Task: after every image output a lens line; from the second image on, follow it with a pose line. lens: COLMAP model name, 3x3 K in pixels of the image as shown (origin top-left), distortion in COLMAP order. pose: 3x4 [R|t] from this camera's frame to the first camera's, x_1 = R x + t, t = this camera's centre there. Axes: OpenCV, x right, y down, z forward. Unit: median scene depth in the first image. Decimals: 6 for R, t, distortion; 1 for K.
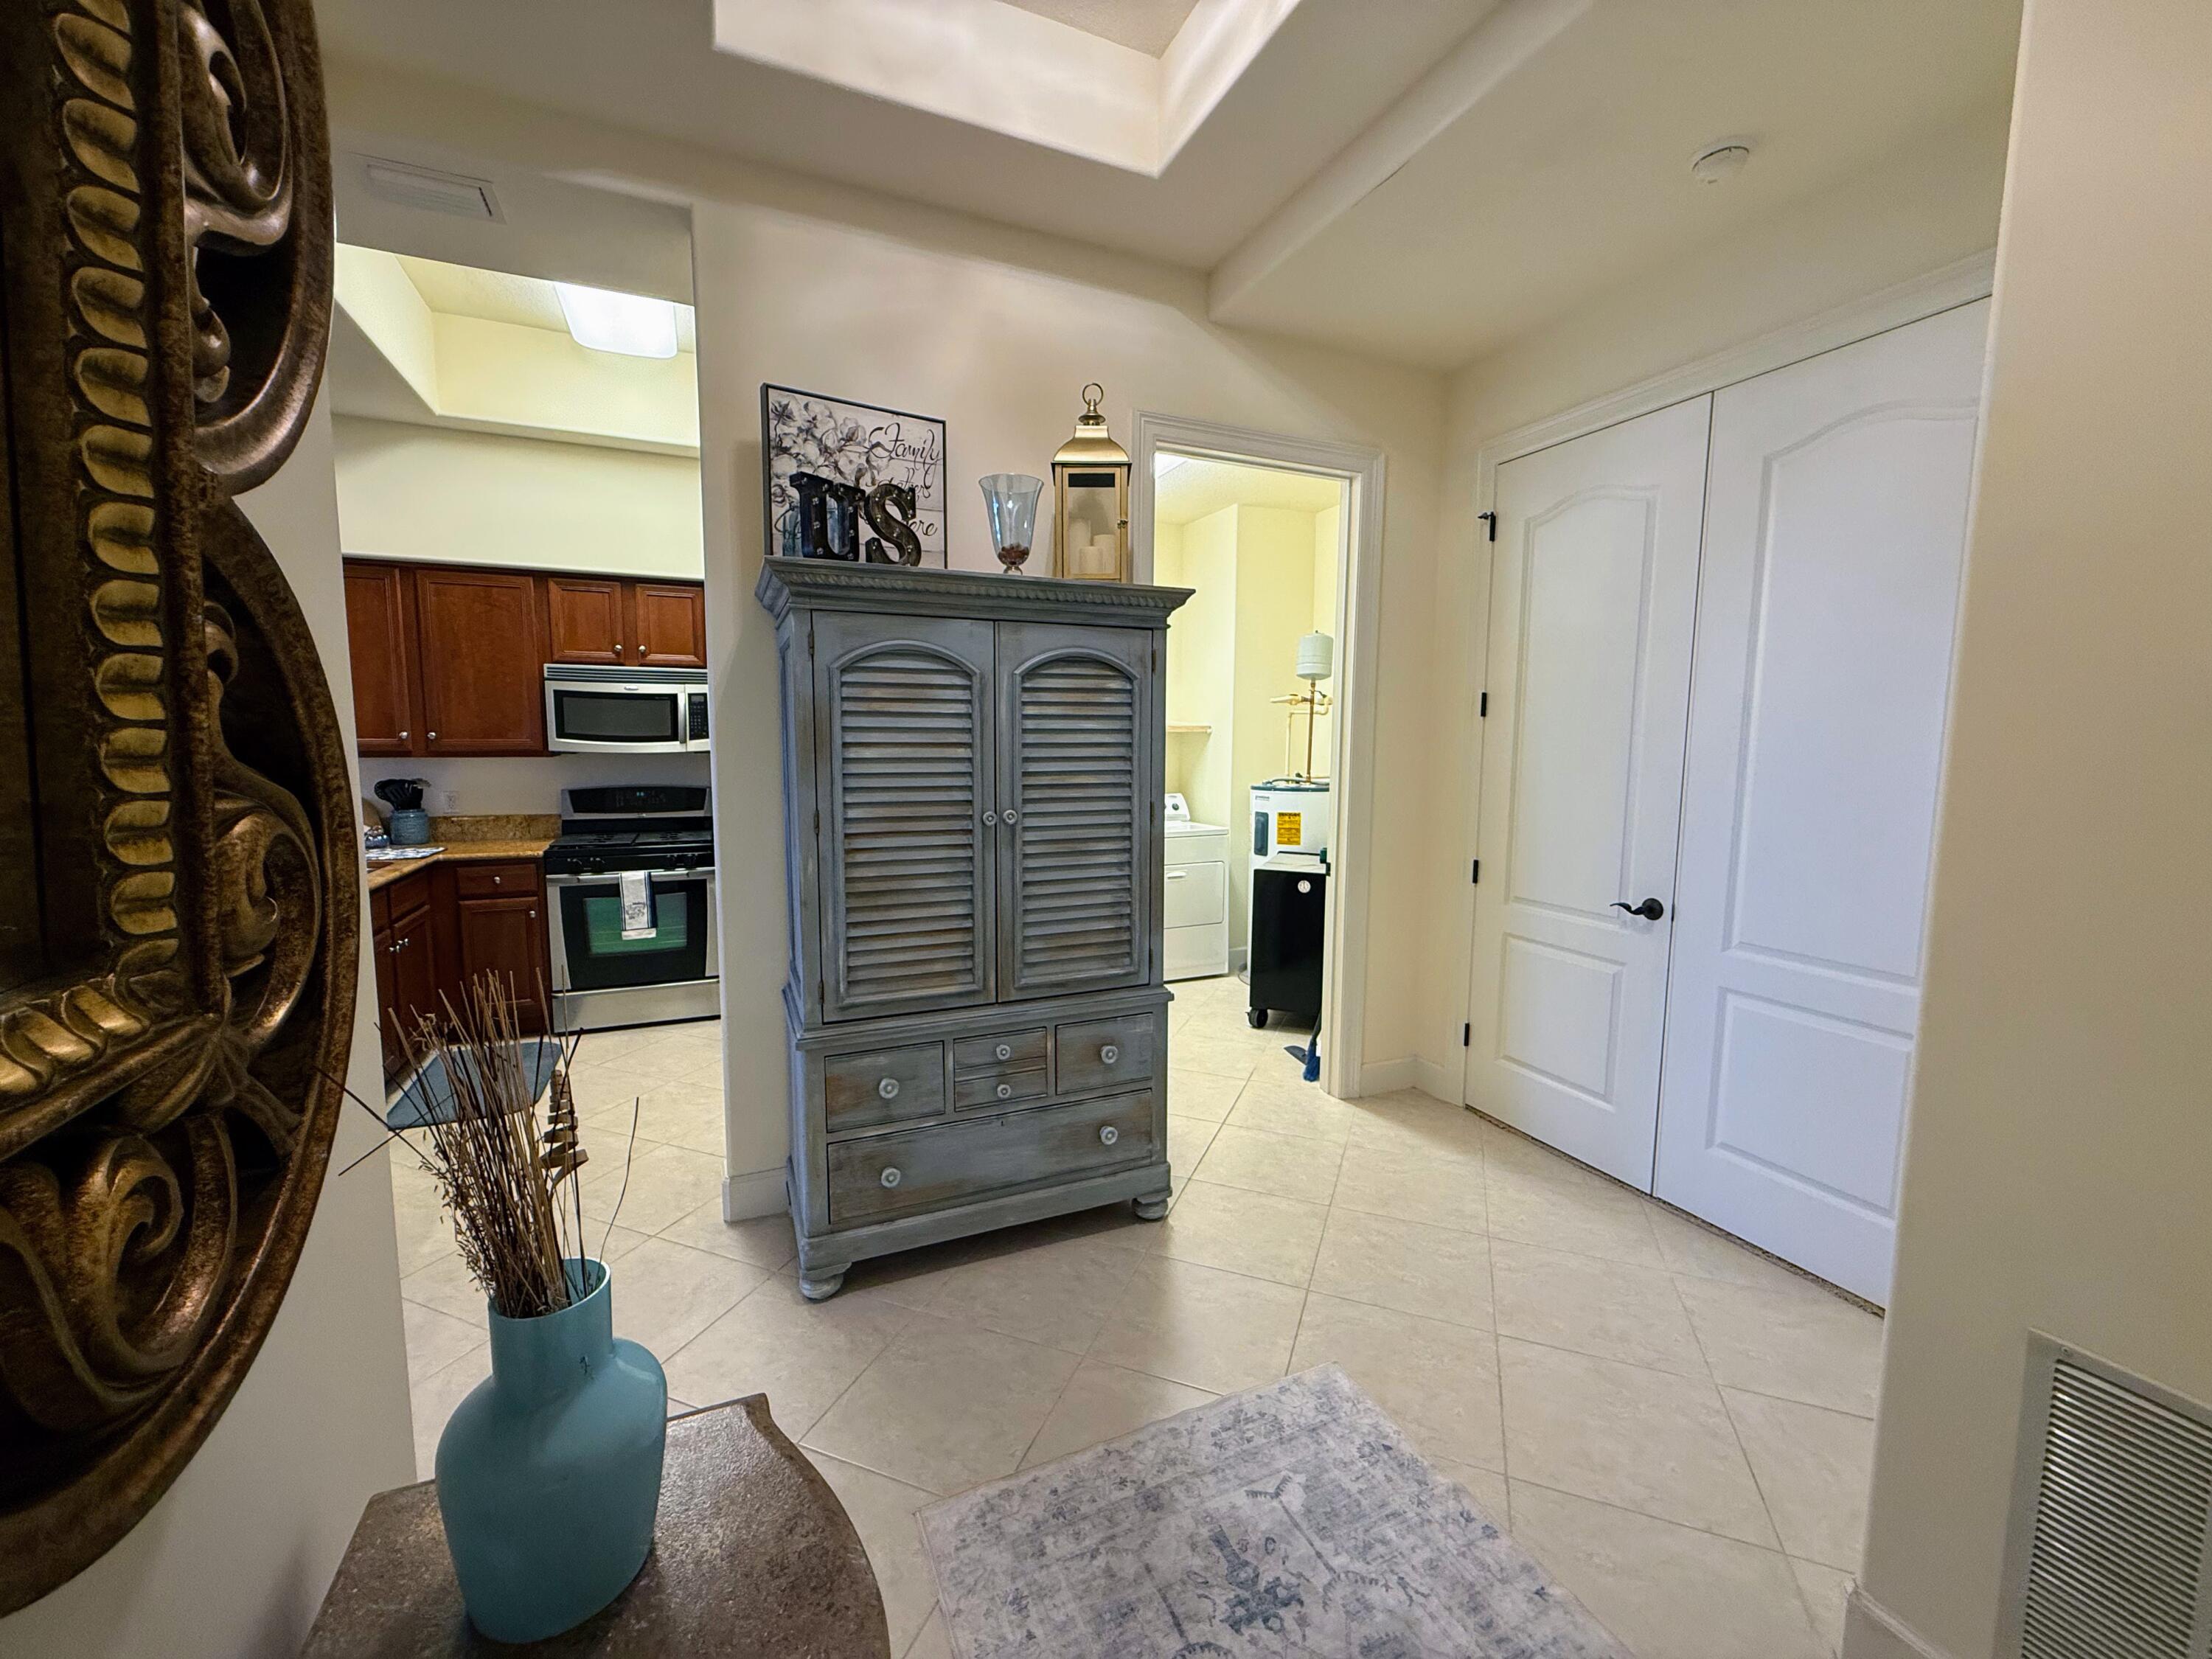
lens RADIAL K [[887.4, 0, 1100.7], [0, 887.4, 831.3], [0, 0, 1]] dist [0.000284, 0.000100]
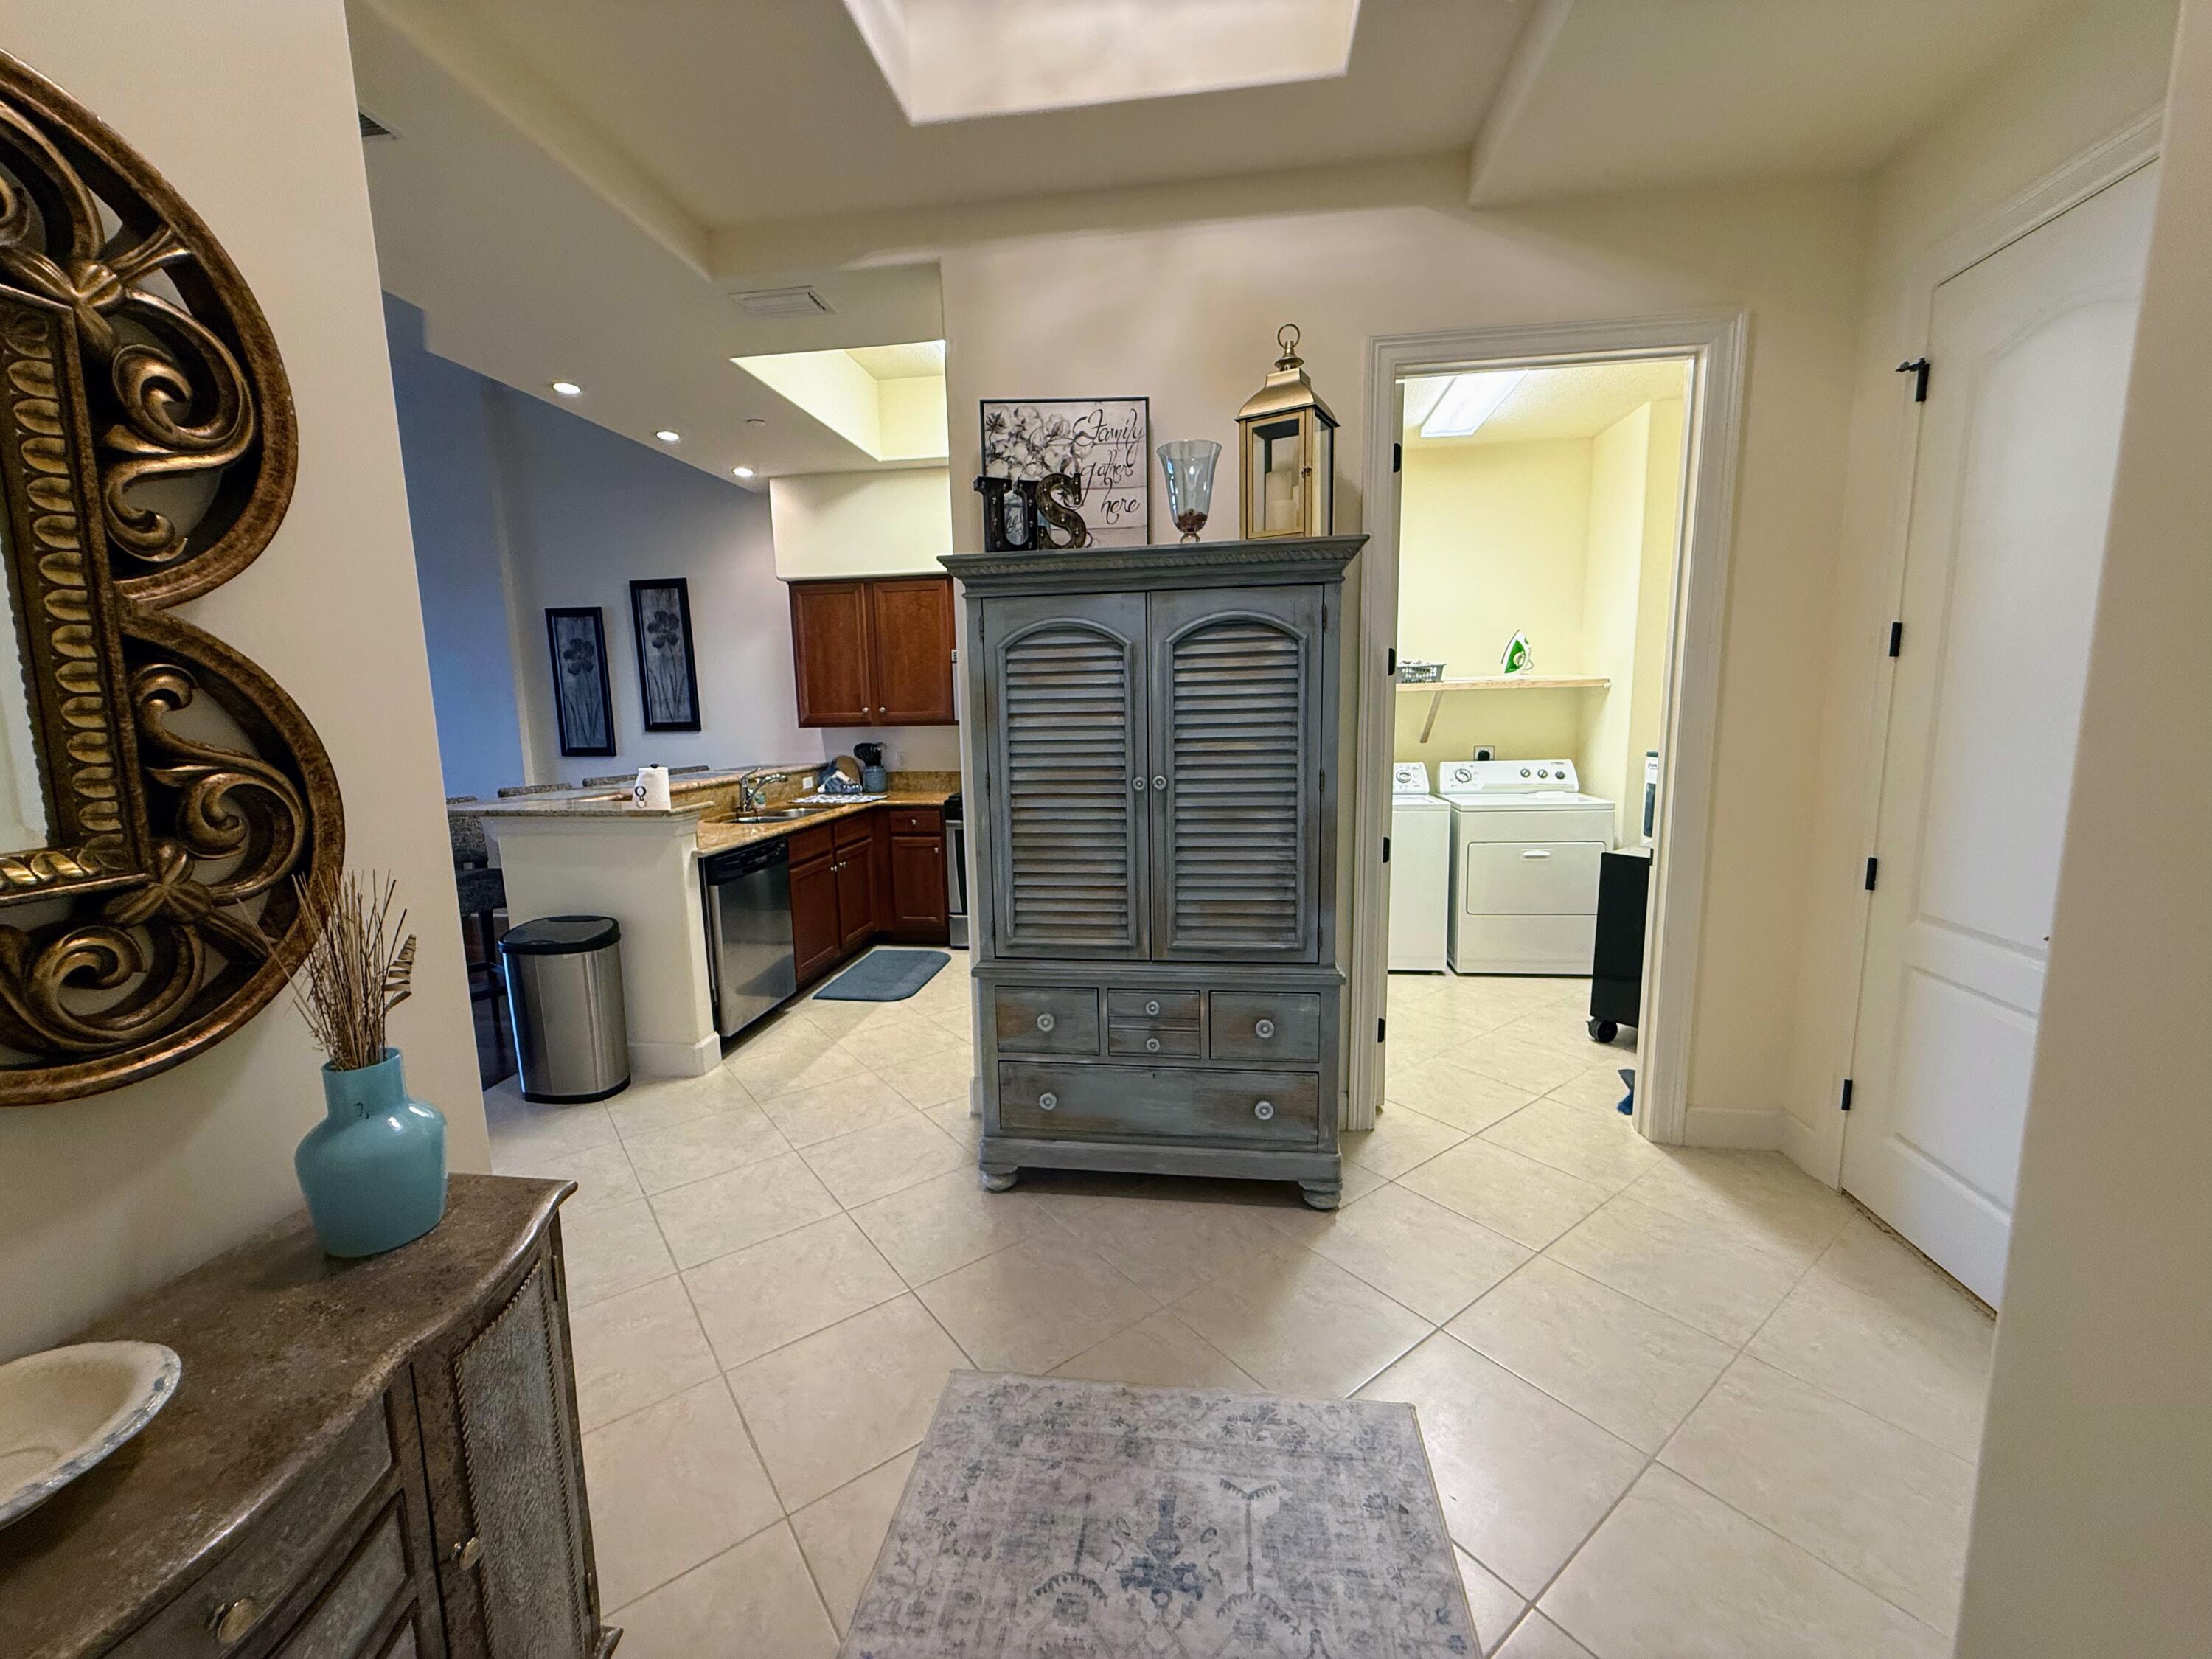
lens RADIAL K [[887.4, 0, 1100.7], [0, 887.4, 831.3], [0, 0, 1]] dist [0.000284, 0.000100]
pose [[0.850399, 0.052886, -0.523474, 0.375201], [-0.029860, 0.998183, 0.052336, -0.011615], [0.525291, -0.028876, 0.850433, 0.085521]]
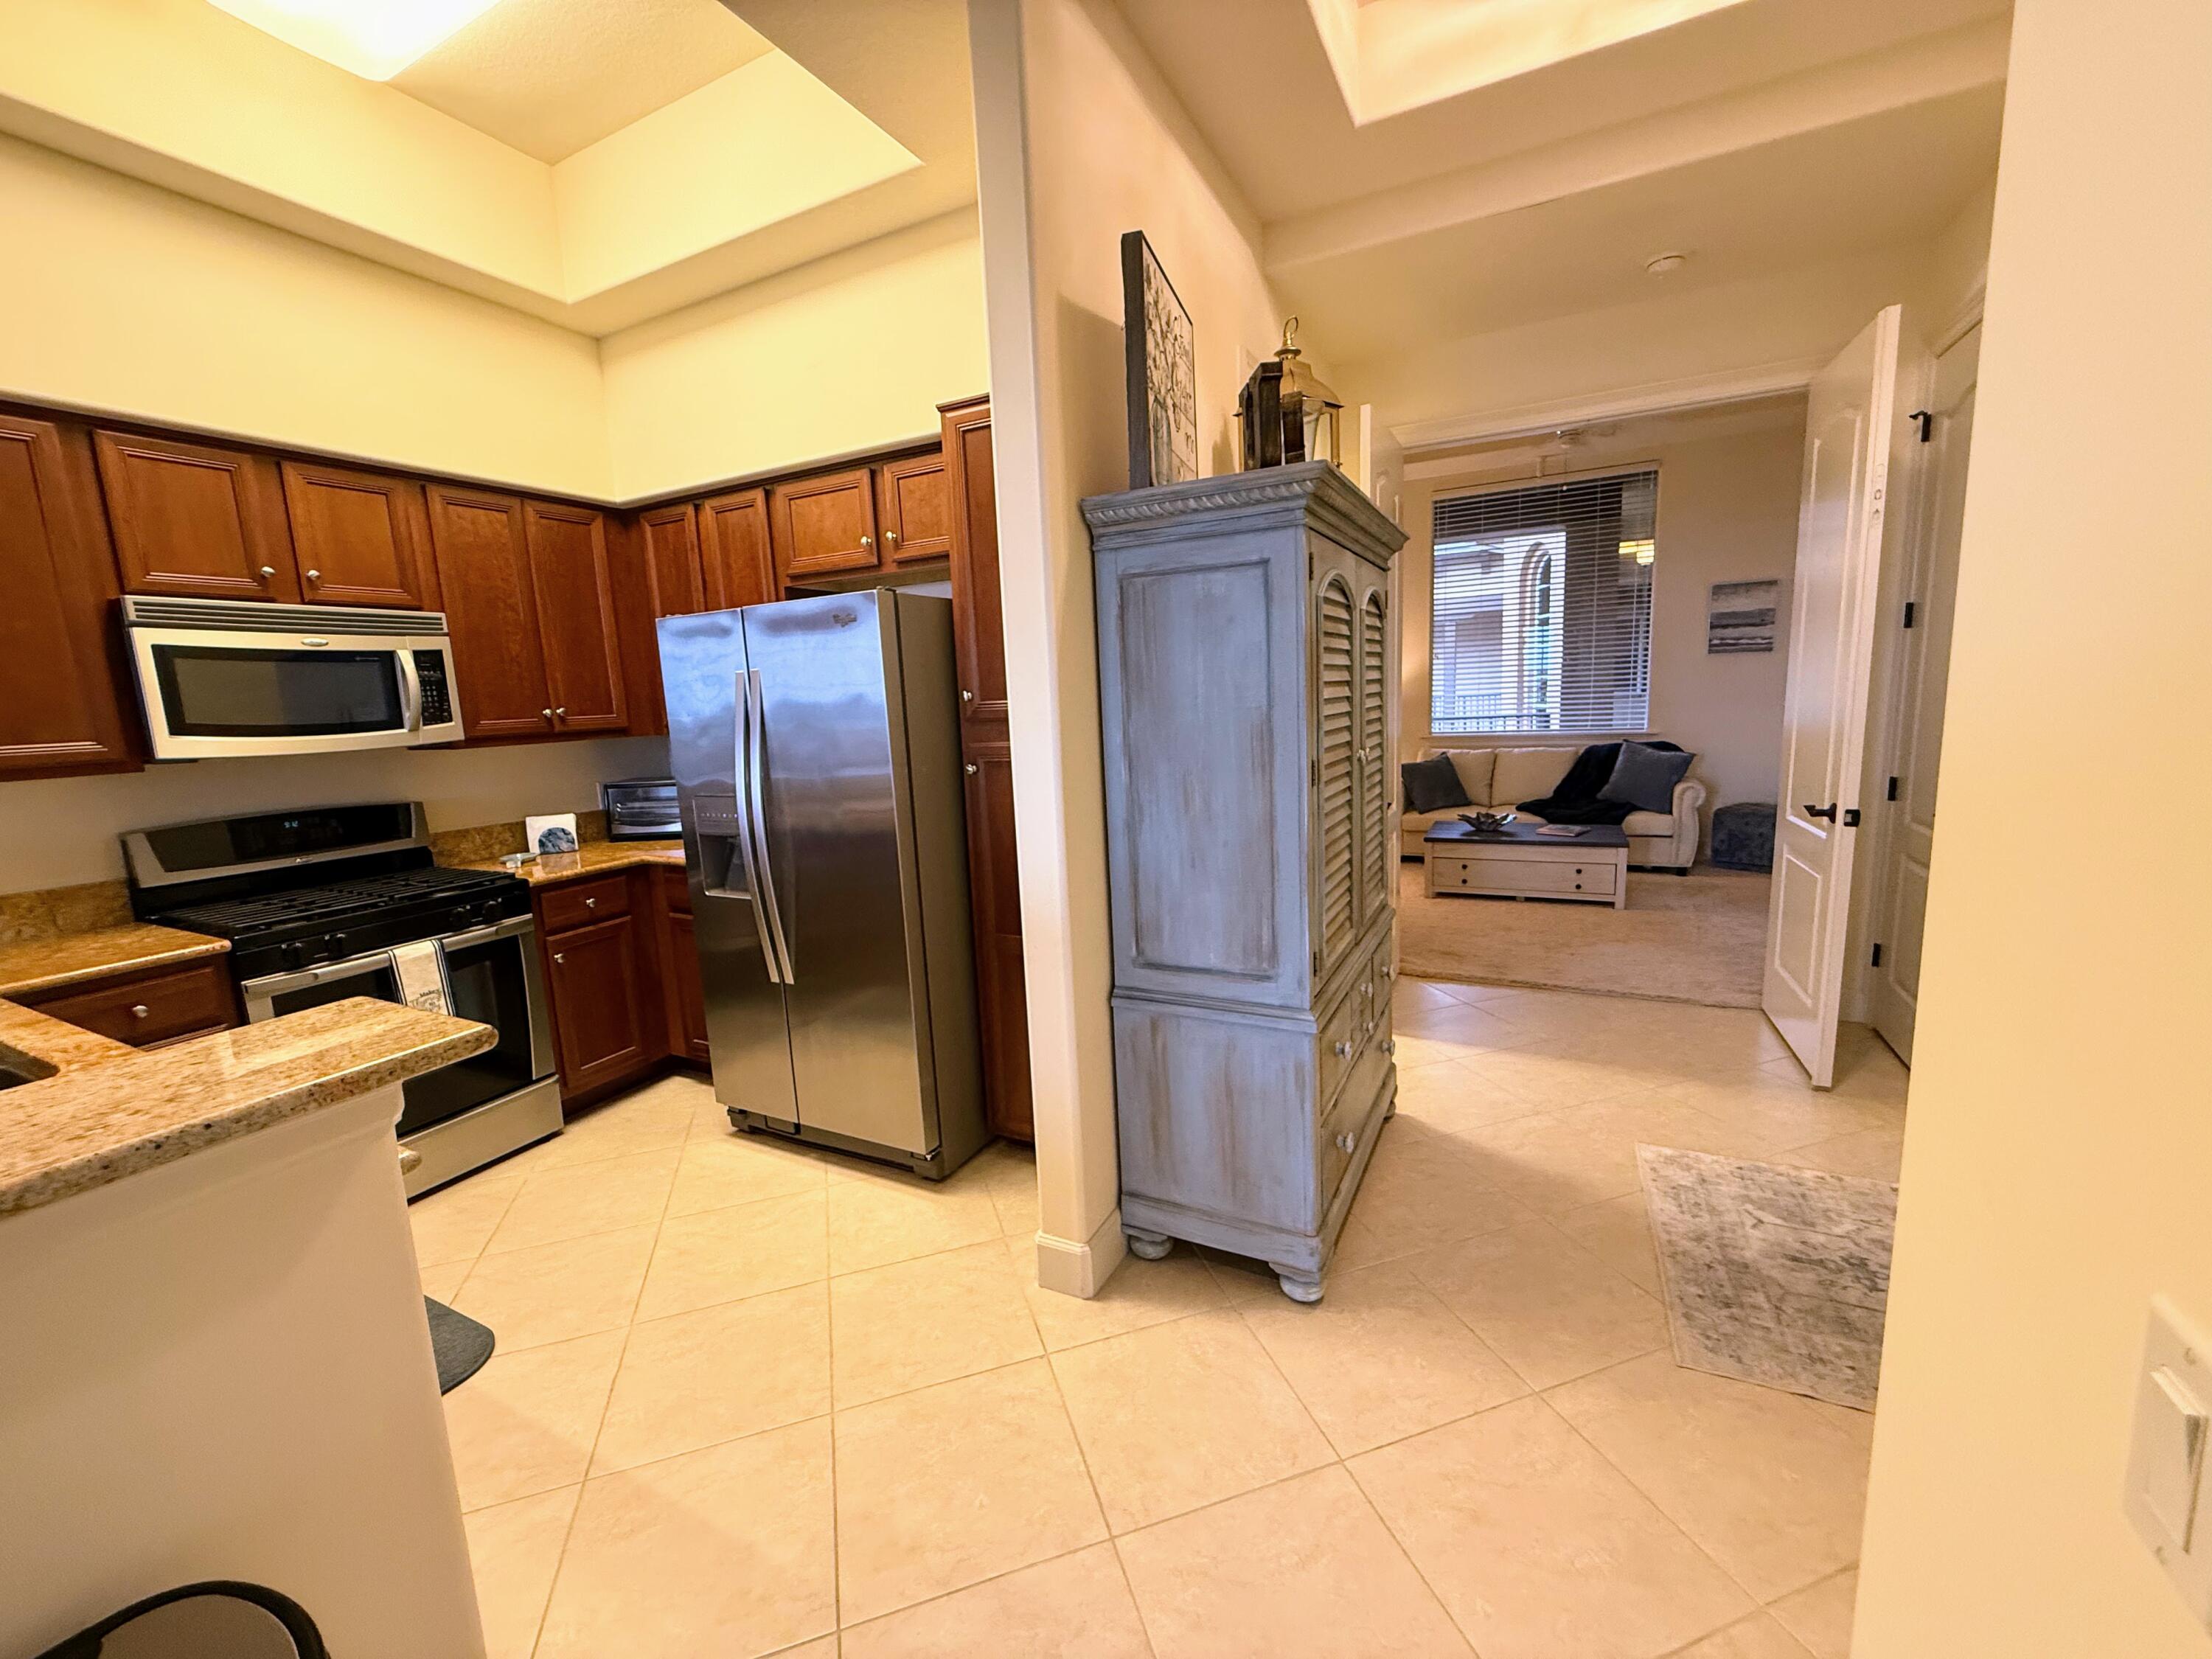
lens RADIAL K [[887.4, 0, 1100.7], [0, 887.4, 831.3], [0, 0, 1]] dist [0.000284, 0.000100]
pose [[0.771155, -0.138329, 0.621437, -0.951248], [0.114927, 0.990321, 0.077826, -0.043320], [-0.626188, 0.011404, 0.779589, 0.406292]]
